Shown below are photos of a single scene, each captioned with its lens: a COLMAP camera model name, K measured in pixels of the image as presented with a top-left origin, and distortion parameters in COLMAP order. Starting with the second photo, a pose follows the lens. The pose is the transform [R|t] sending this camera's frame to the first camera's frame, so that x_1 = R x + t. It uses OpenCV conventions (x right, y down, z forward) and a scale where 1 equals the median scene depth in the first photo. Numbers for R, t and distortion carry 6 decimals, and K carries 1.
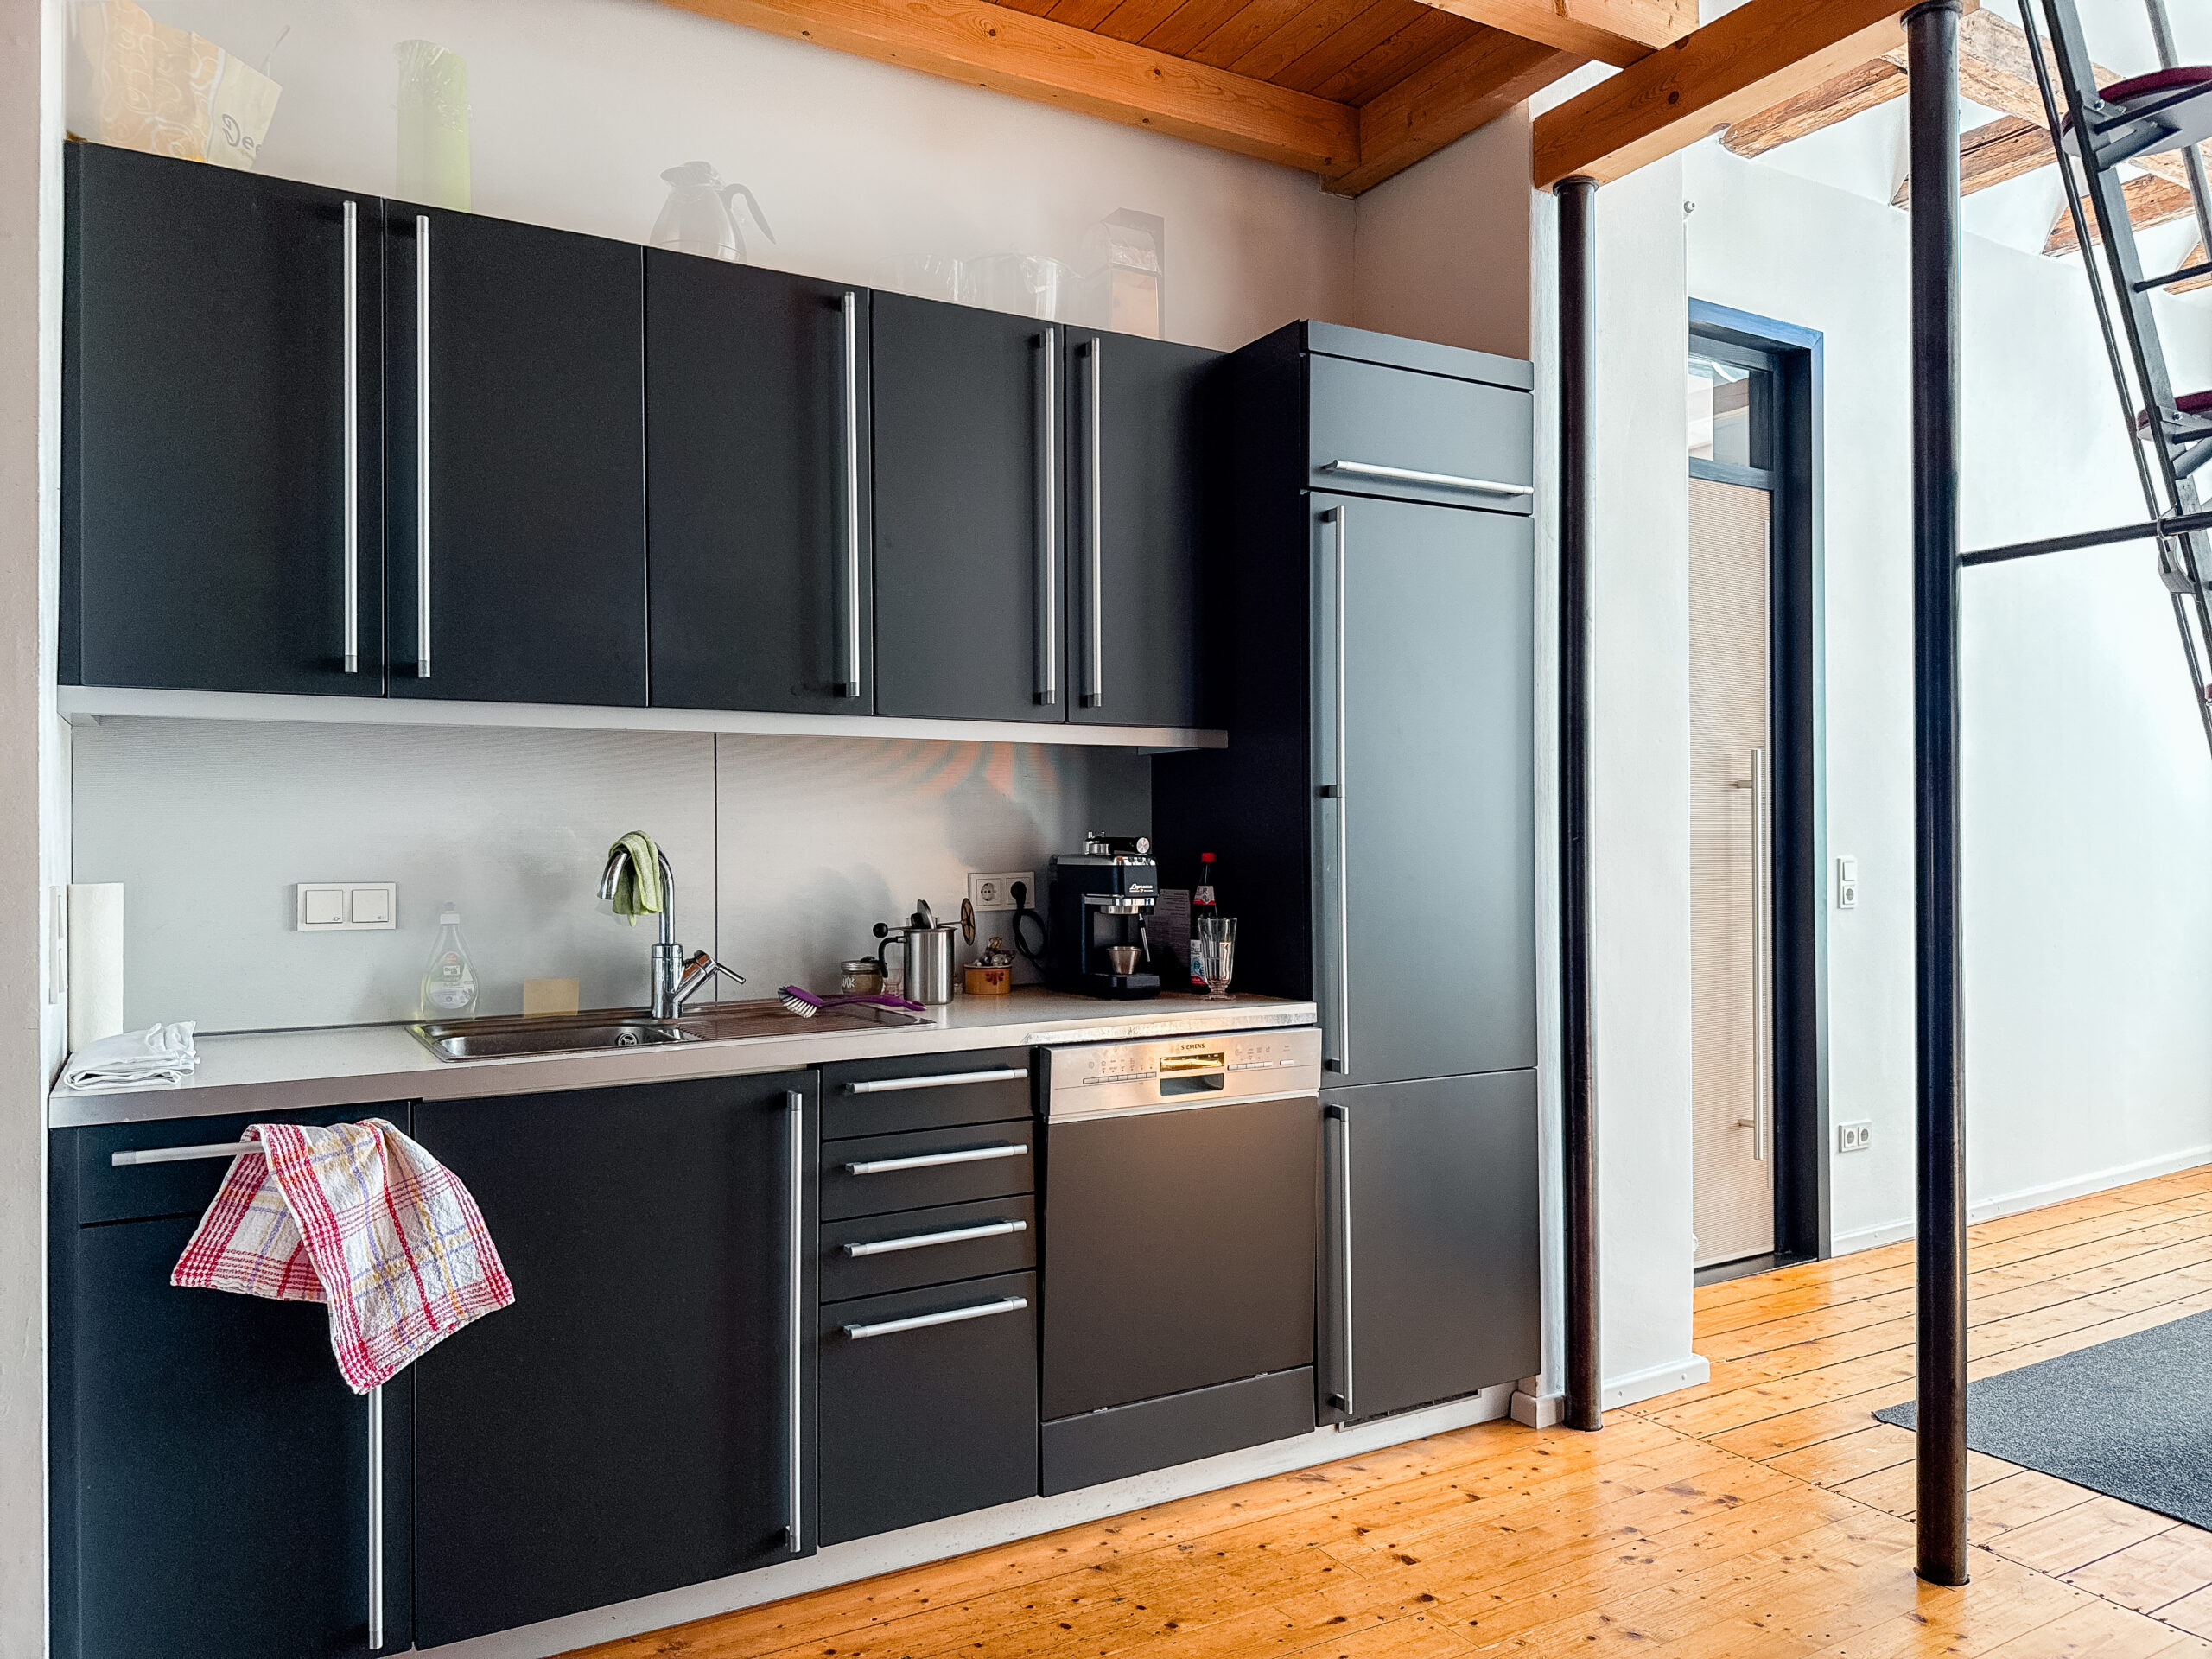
lens RADIAL K [[1577.5, 0, 1109.8], [0, 1577.5, 839.8], [0, 0, 1]] dist [0.098393, -0.119934]
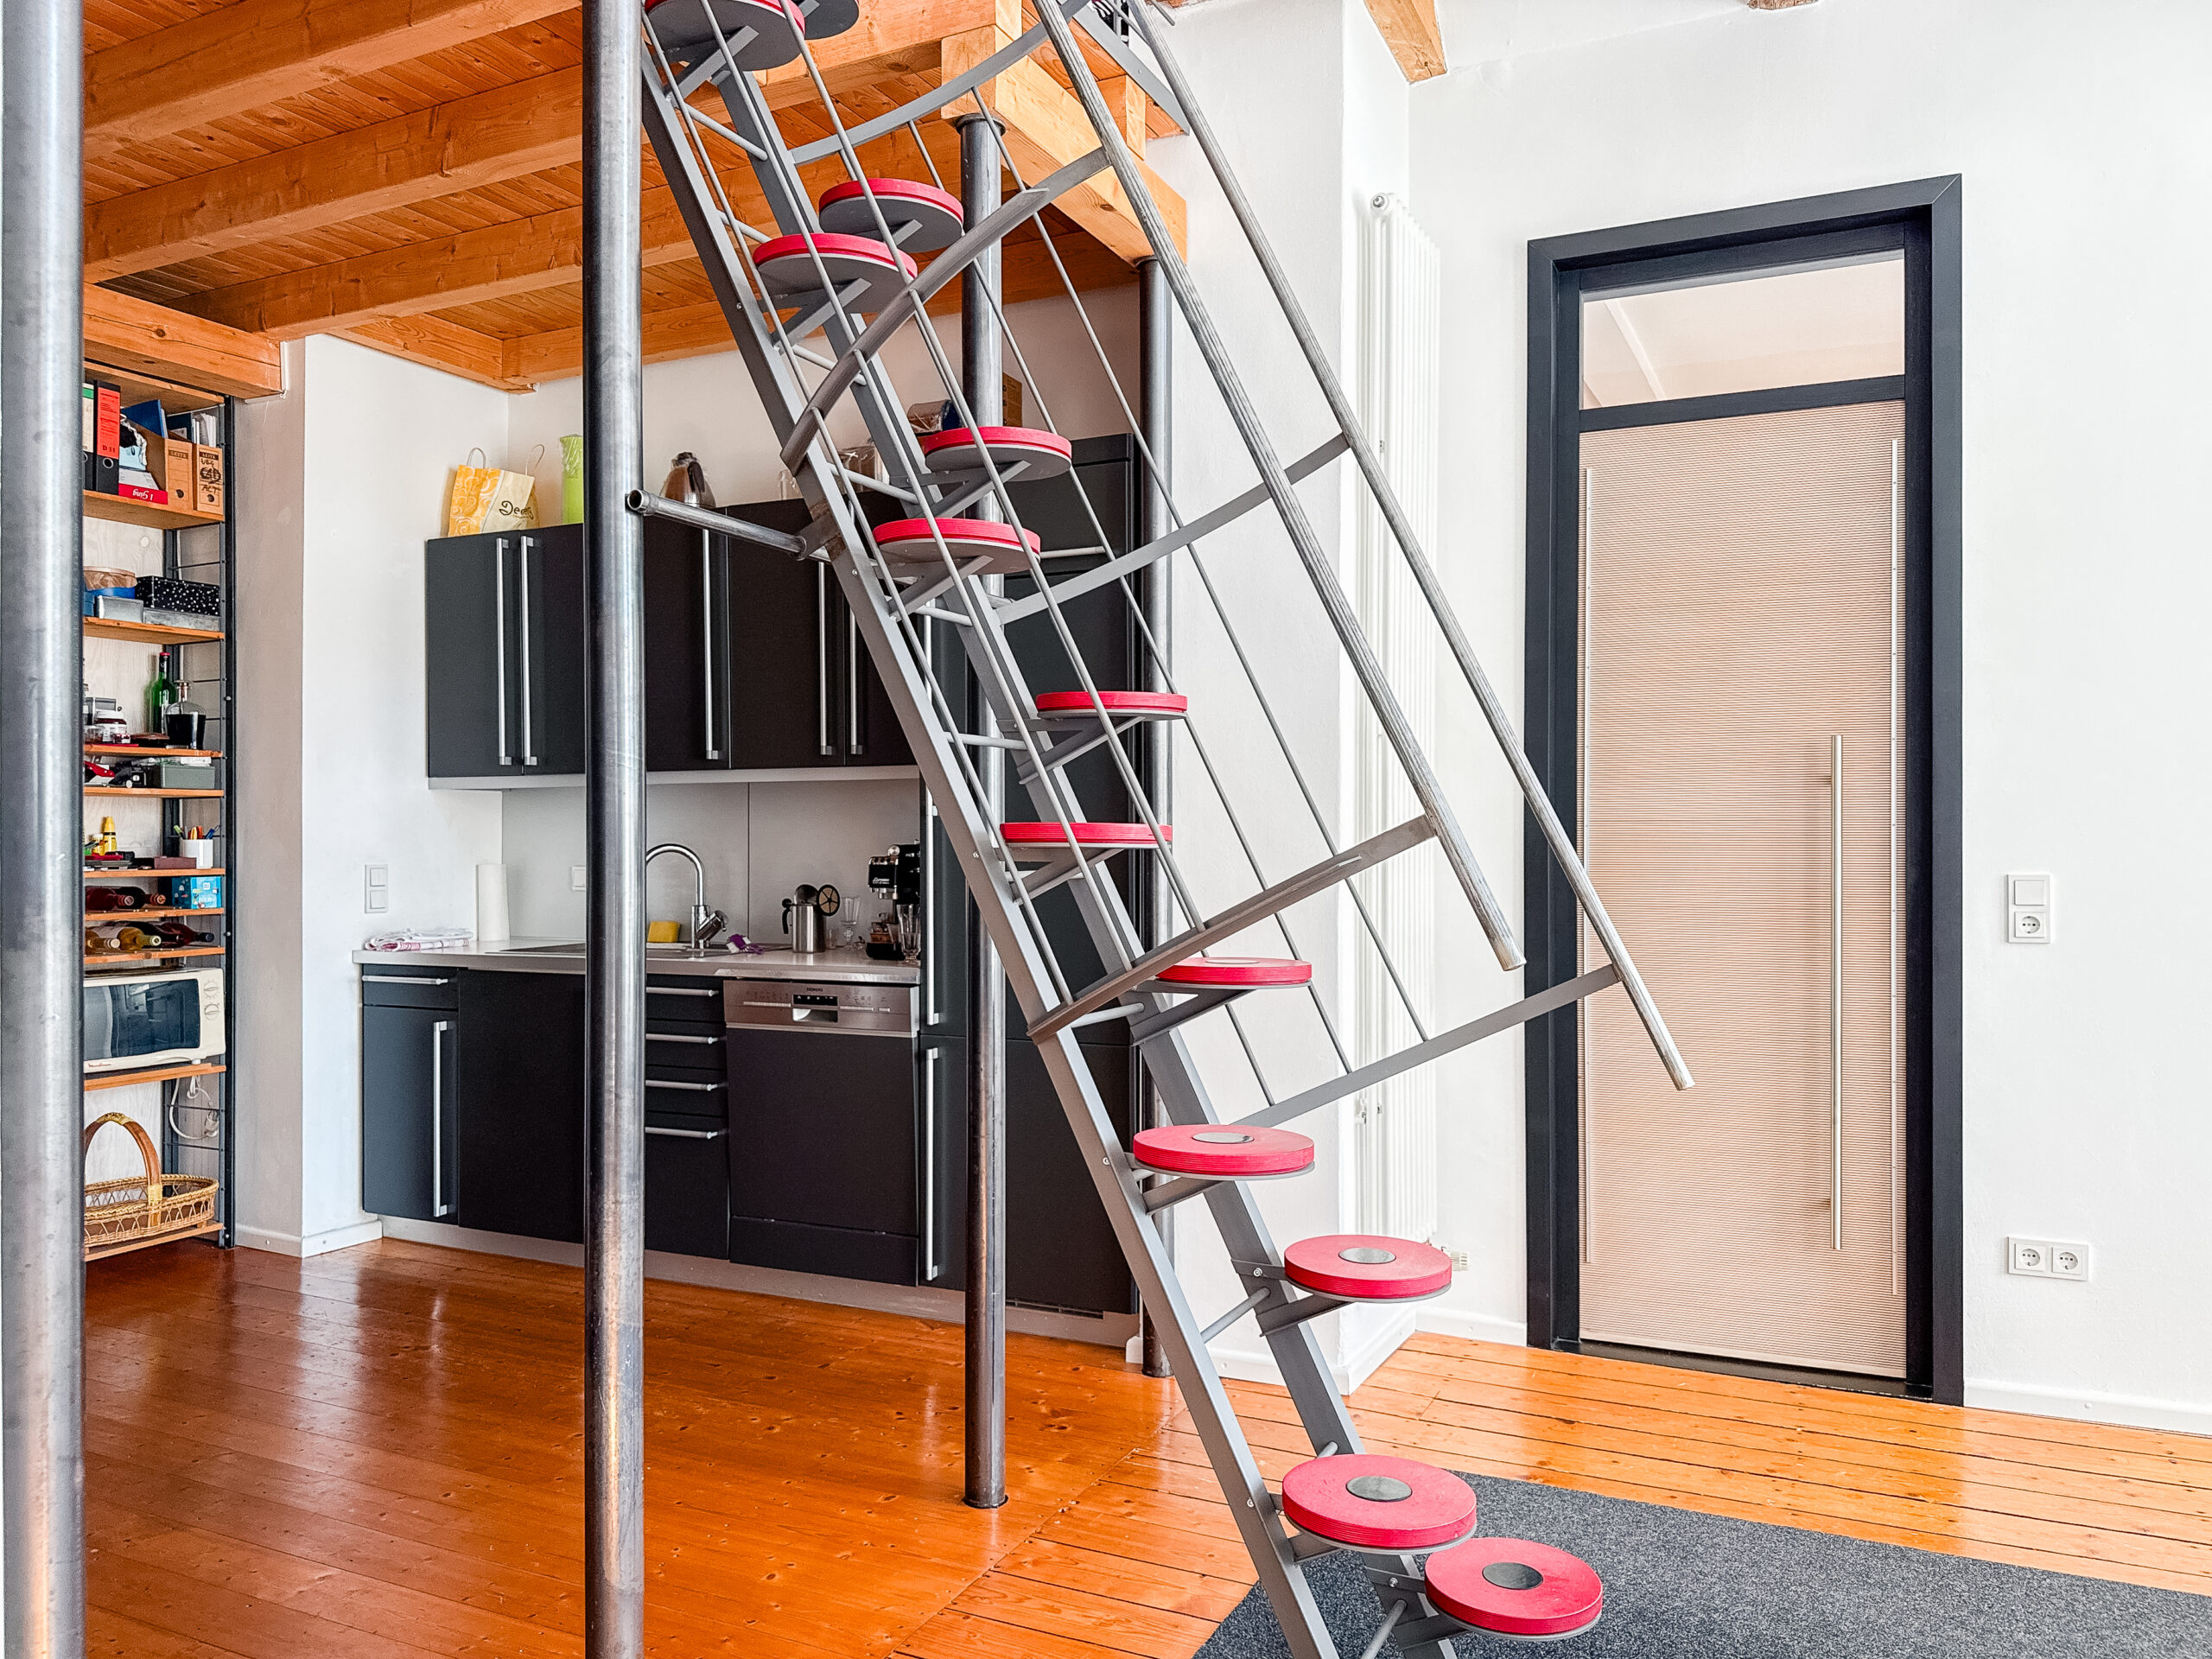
lens RADIAL K [[1577.5, 0, 1109.8], [0, 1577.5, 839.8], [0, 0, 1]] dist [0.098393, -0.119934]
pose [[0.567276, 0.008665, -0.823482, 1.040386], [0.000946, 0.999937, 0.011173, -0.016582], [0.823527, -0.007117, 0.567232, 0.304401]]
